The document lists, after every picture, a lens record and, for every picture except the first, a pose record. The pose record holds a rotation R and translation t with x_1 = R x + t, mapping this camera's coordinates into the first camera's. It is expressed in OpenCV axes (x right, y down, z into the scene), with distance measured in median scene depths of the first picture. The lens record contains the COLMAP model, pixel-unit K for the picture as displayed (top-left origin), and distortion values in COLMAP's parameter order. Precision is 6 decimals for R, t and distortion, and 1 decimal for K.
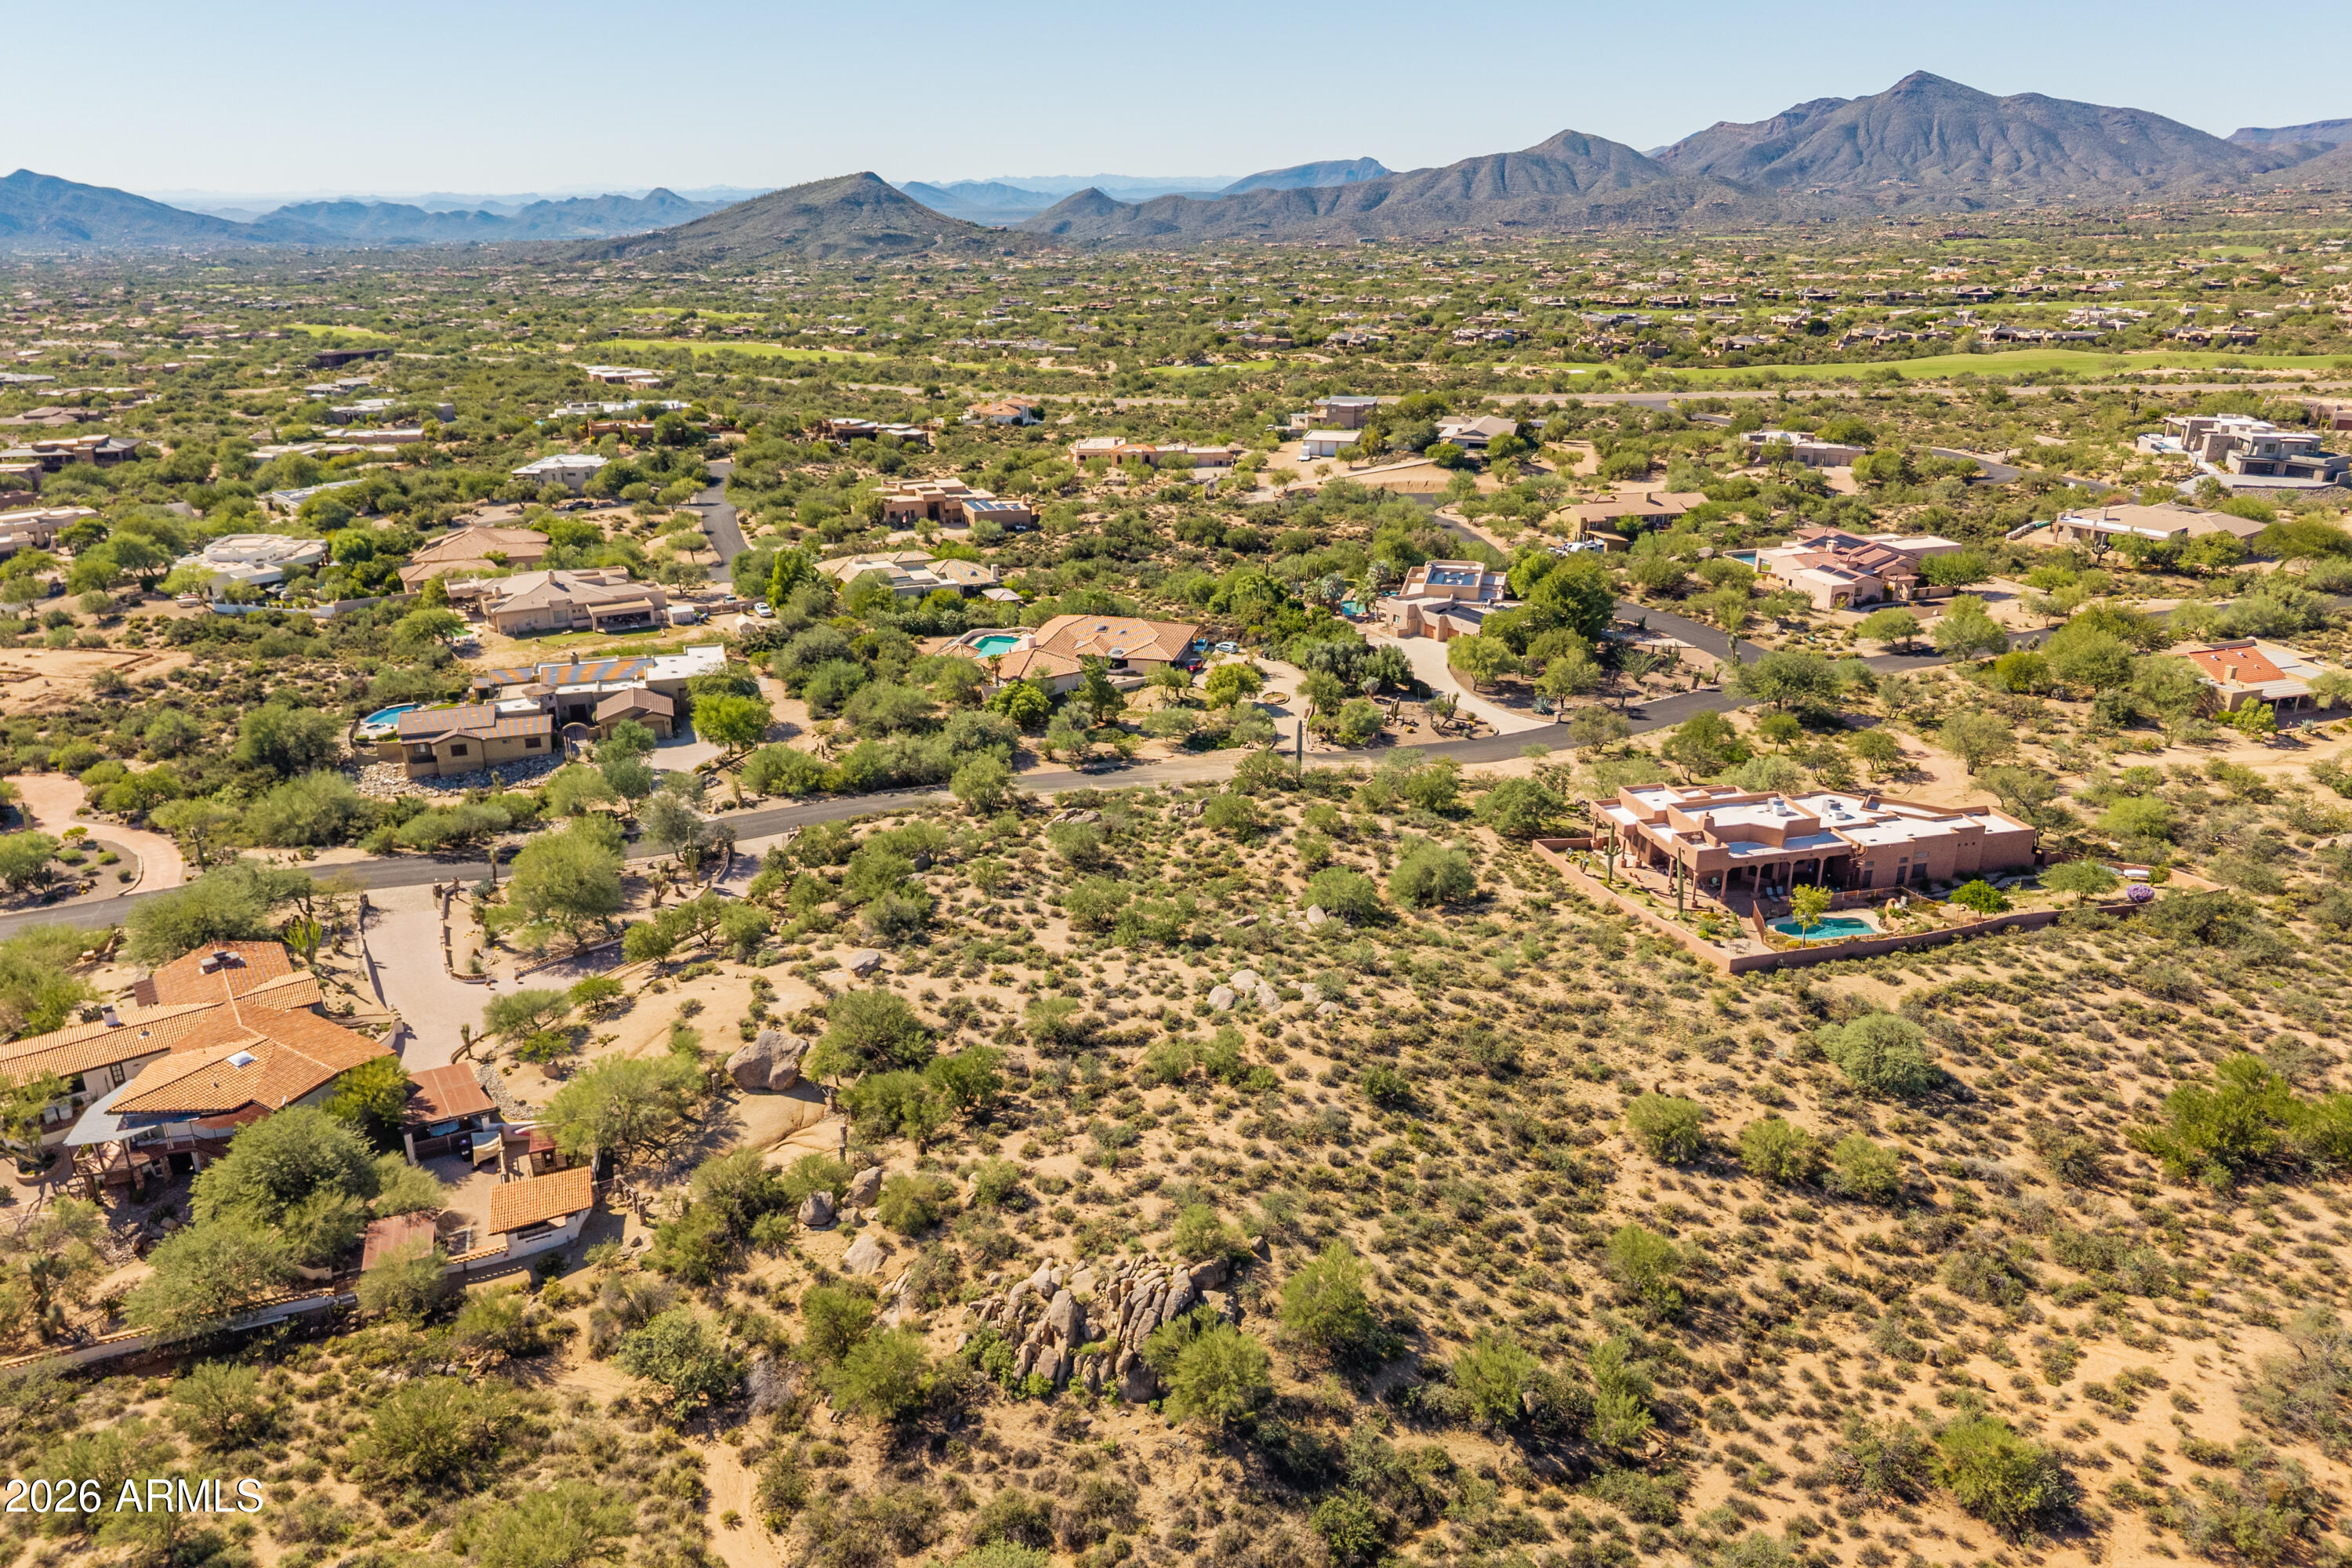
lens RADIAL K [[1575.7, 0, 1176.5], [0, 1575.7, 753.1], [0, 0, 1]] dist [0.009098, -0.005412]
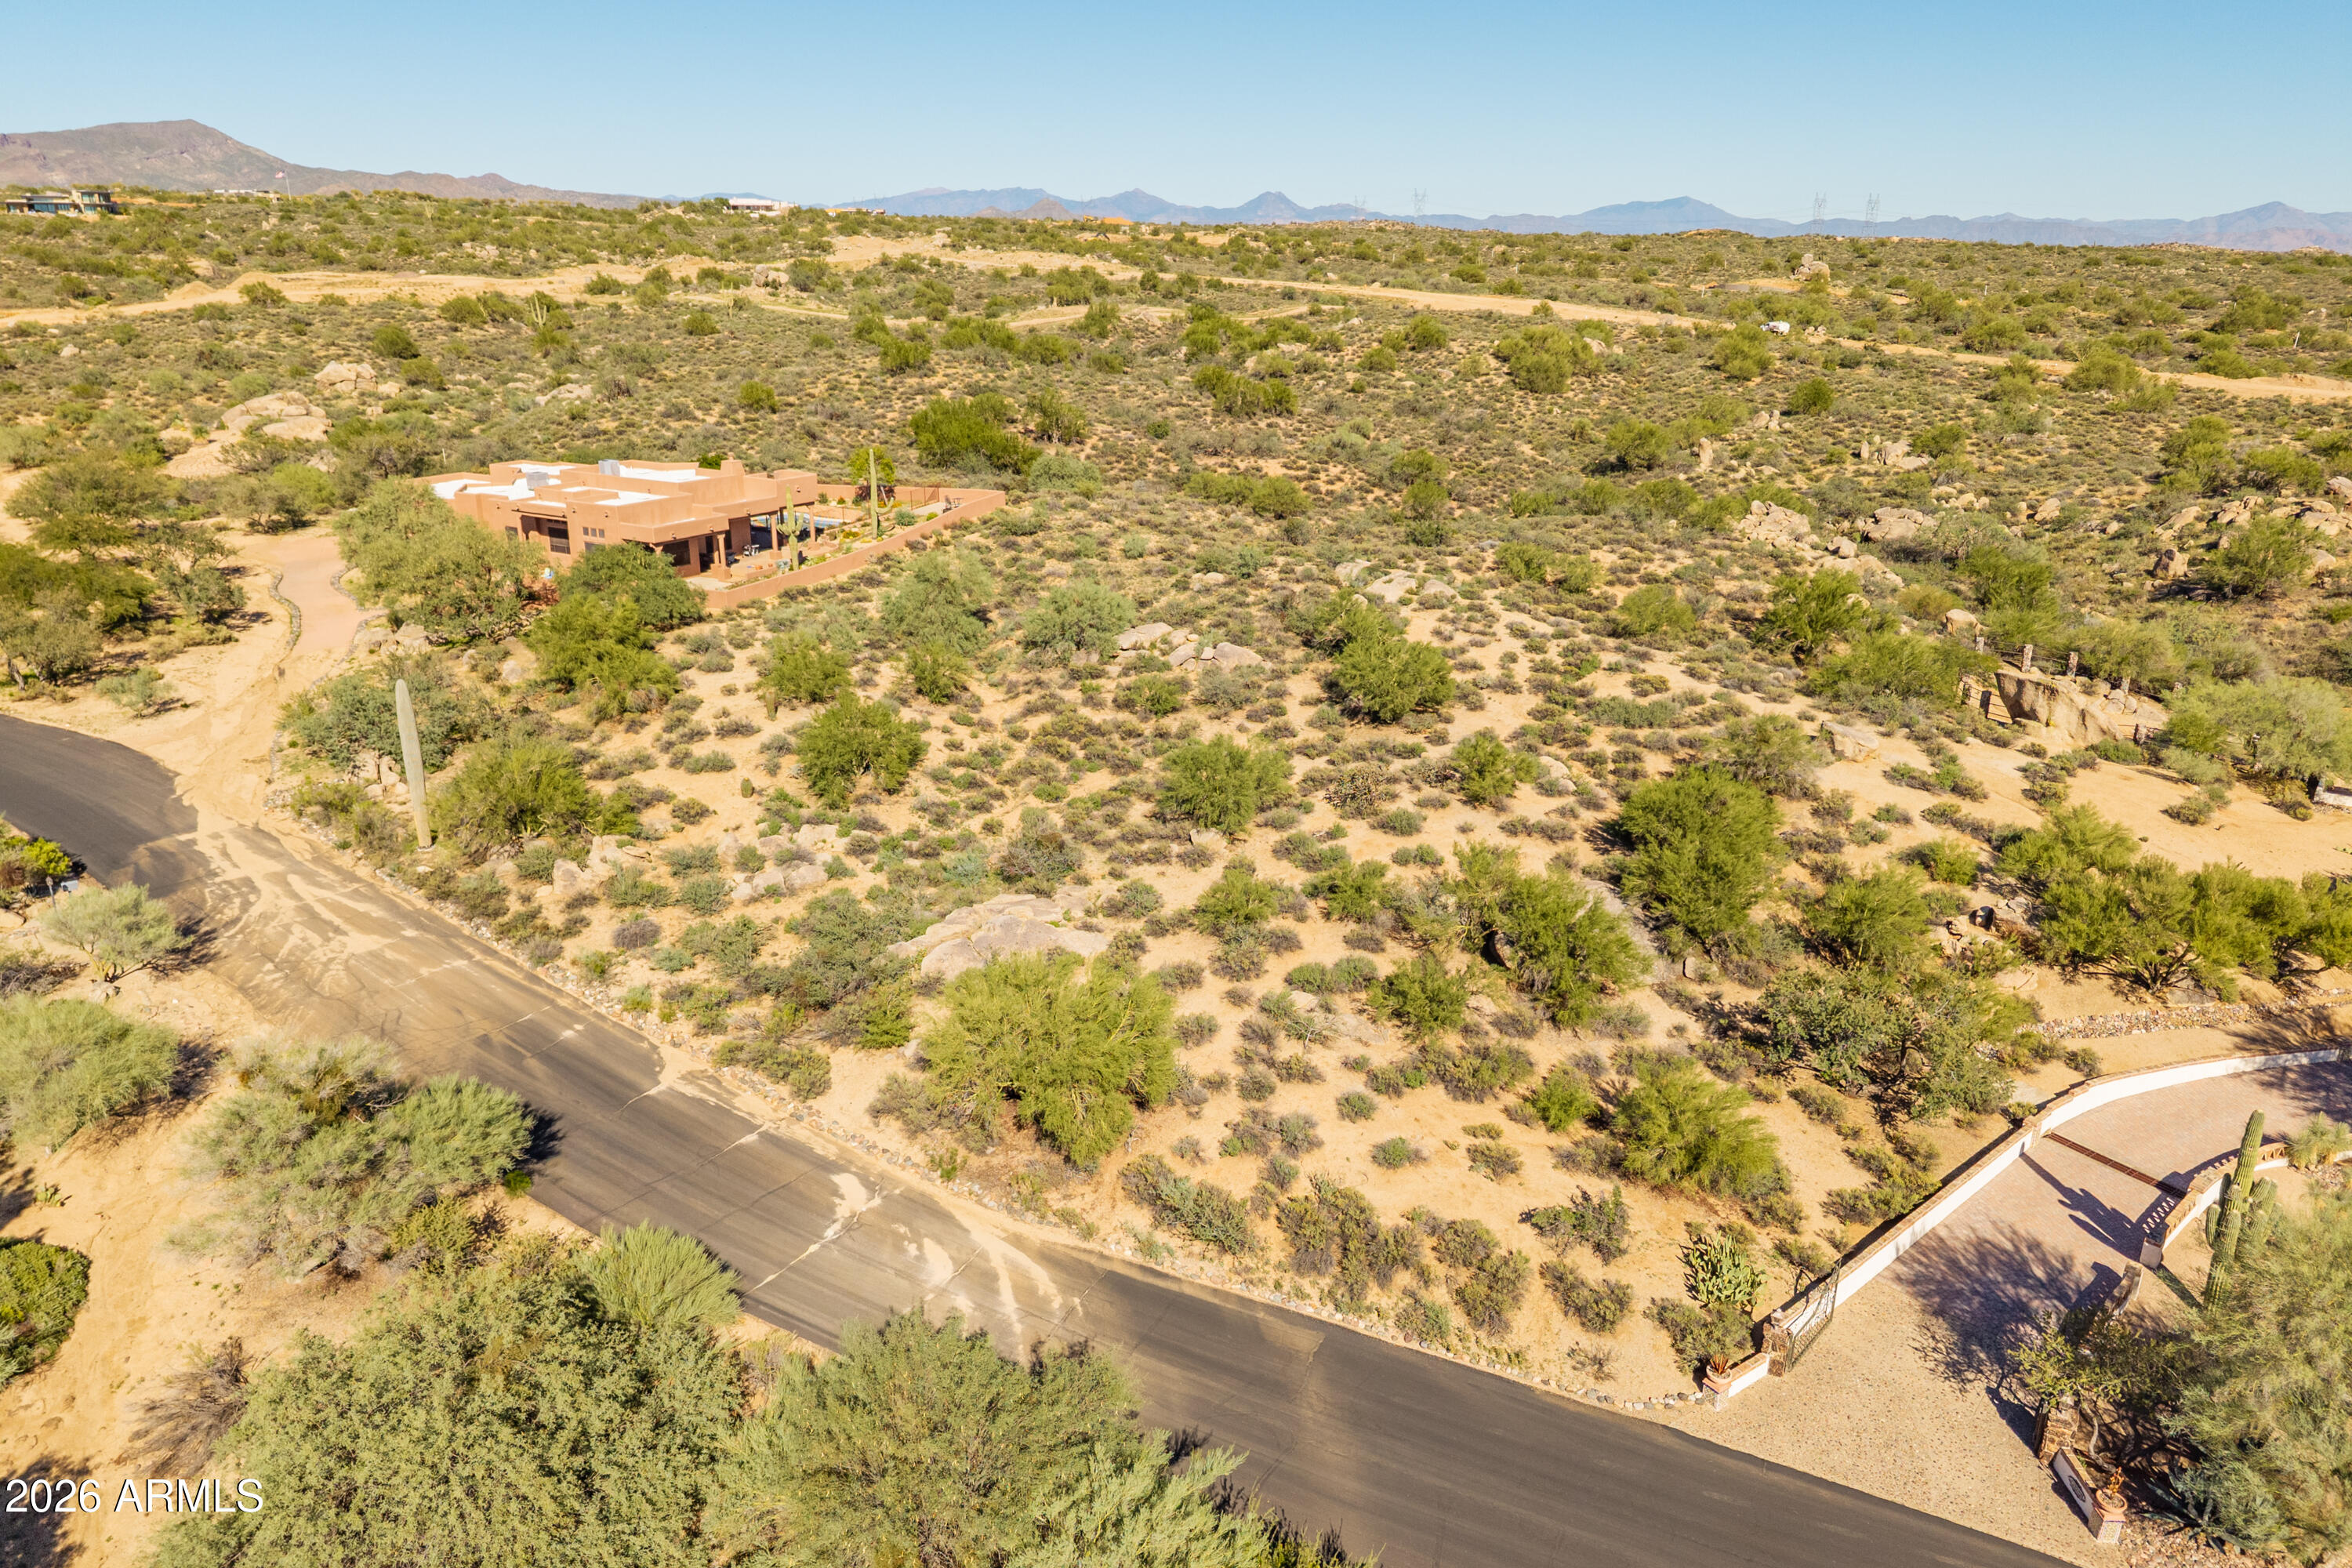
lens RADIAL K [[1575.7, 0, 1176.5], [0, 1575.7, 753.1], [0, 0, 1]] dist [0.009098, -0.005412]
pose [[-0.701272, -0.226076, 0.676097, -0.449319], [0.237985, 0.819738, 0.520954, -0.232577], [-0.671998, 0.526231, -0.521056, 1.588046]]
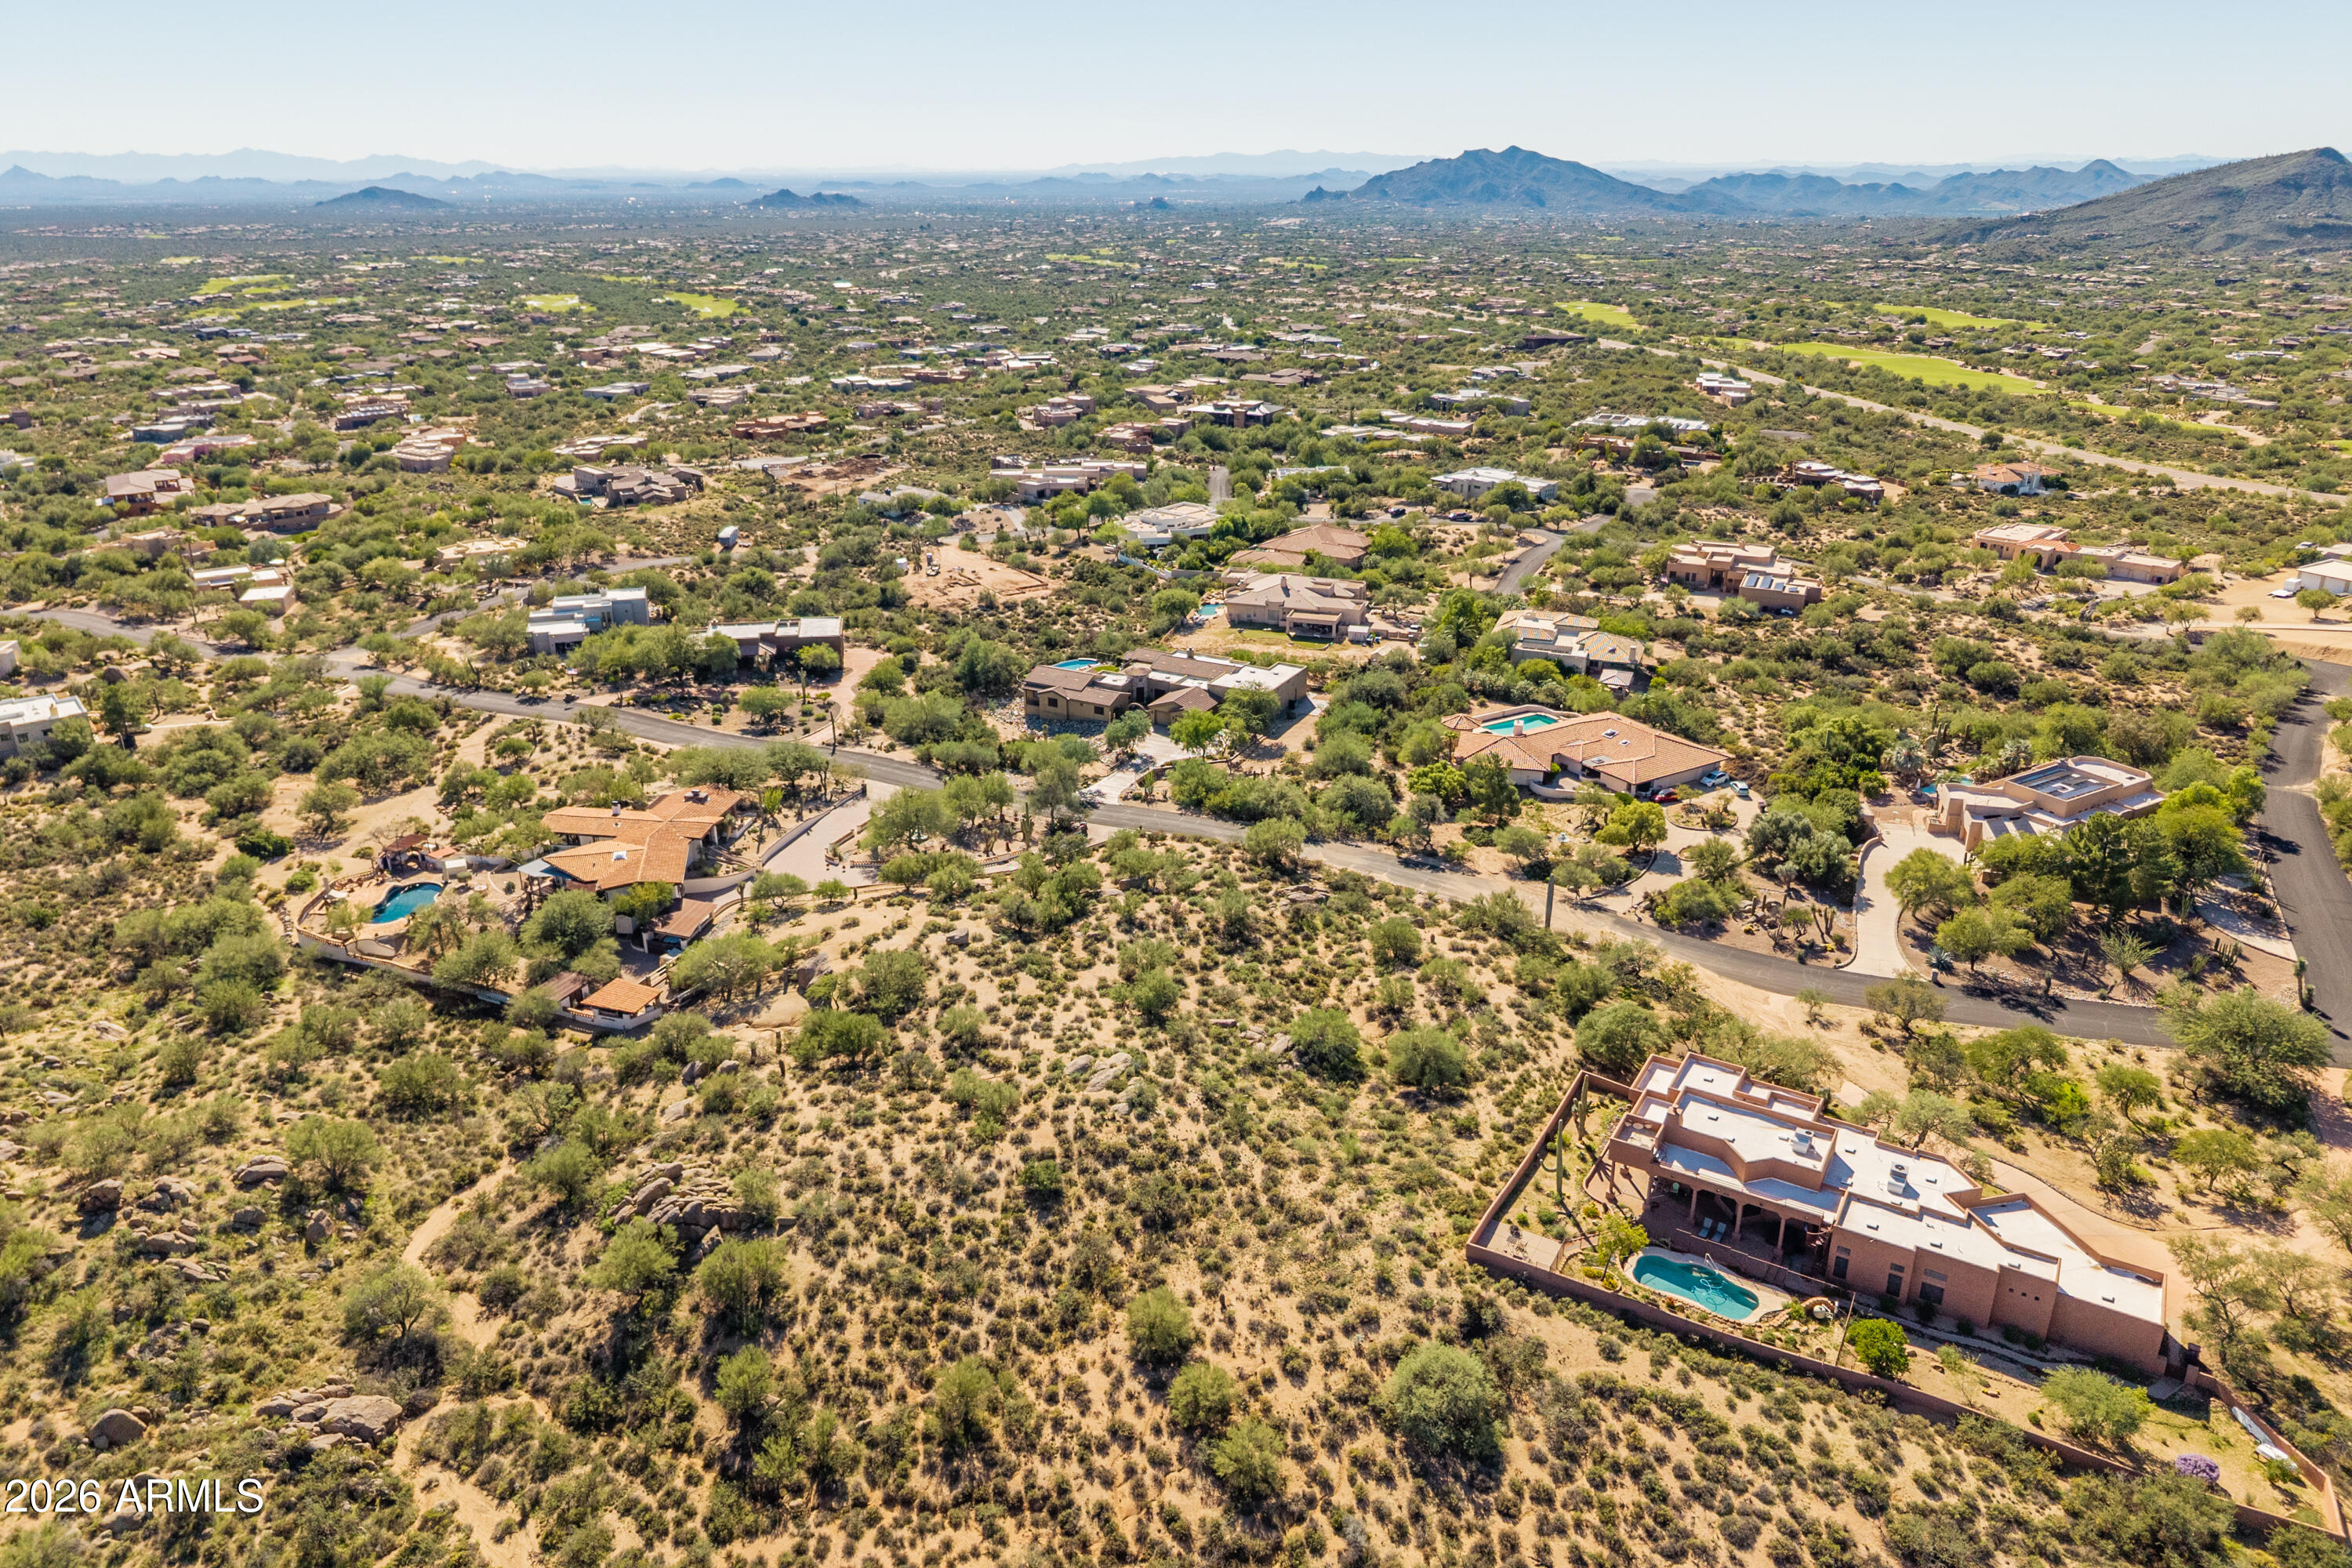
lens RADIAL K [[1575.7, 0, 1176.5], [0, 1575.7, 753.1], [0, 0, 1]] dist [0.009098, -0.005412]
pose [[0.692000, 0.255591, -0.675136, 0.811809], [-0.244285, 0.962959, 0.114168, -0.216054], [0.679309, 0.085921, 0.728805, 0.197033]]
